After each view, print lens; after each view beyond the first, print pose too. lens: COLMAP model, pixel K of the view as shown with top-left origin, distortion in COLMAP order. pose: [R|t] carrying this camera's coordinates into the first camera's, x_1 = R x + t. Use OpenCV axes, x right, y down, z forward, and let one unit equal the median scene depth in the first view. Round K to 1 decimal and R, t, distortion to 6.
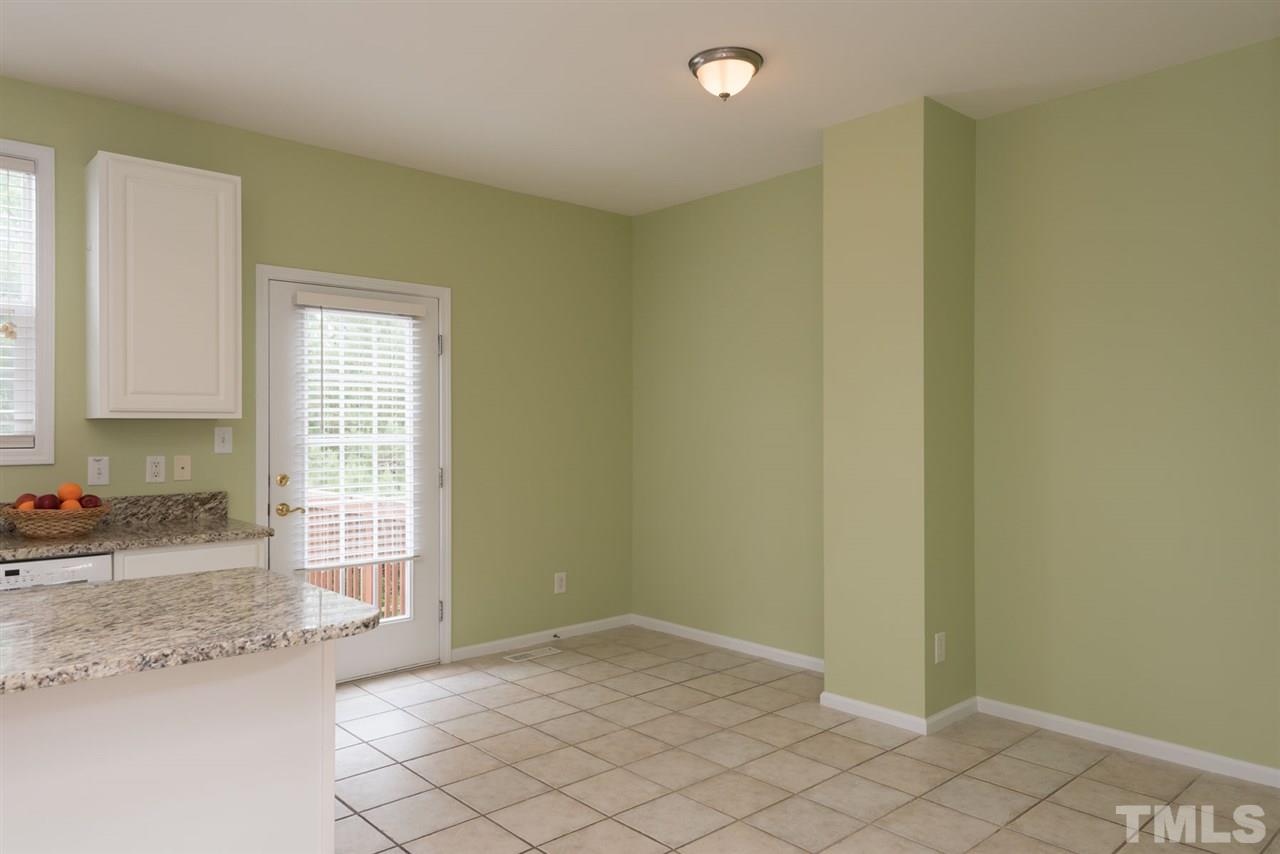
lens RADIAL K [[860.4, 0, 639.4], [0, 860.4, 426.2], [0, 0, 1]] dist [0.024191, -0.007401]
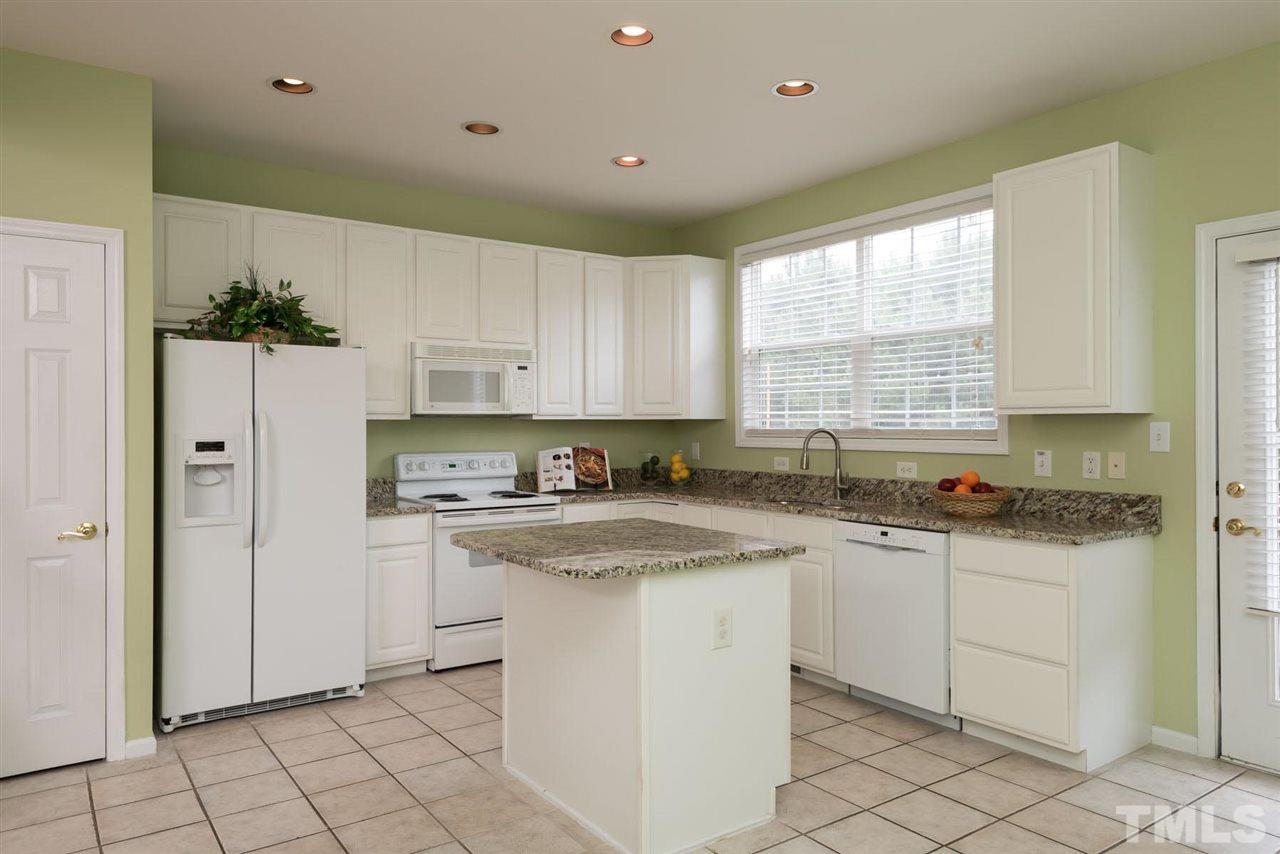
lens RADIAL K [[860.4, 0, 638.6], [0, 860.4, 420.5], [0, 0, 1]] dist [0.024191, -0.007401]
pose [[-0.131147, -0.003207, -0.991358, 0.483354], [0.005993, 0.999974, -0.004028, -0.000291], [0.991345, -0.006469, -0.131124, 0.618769]]
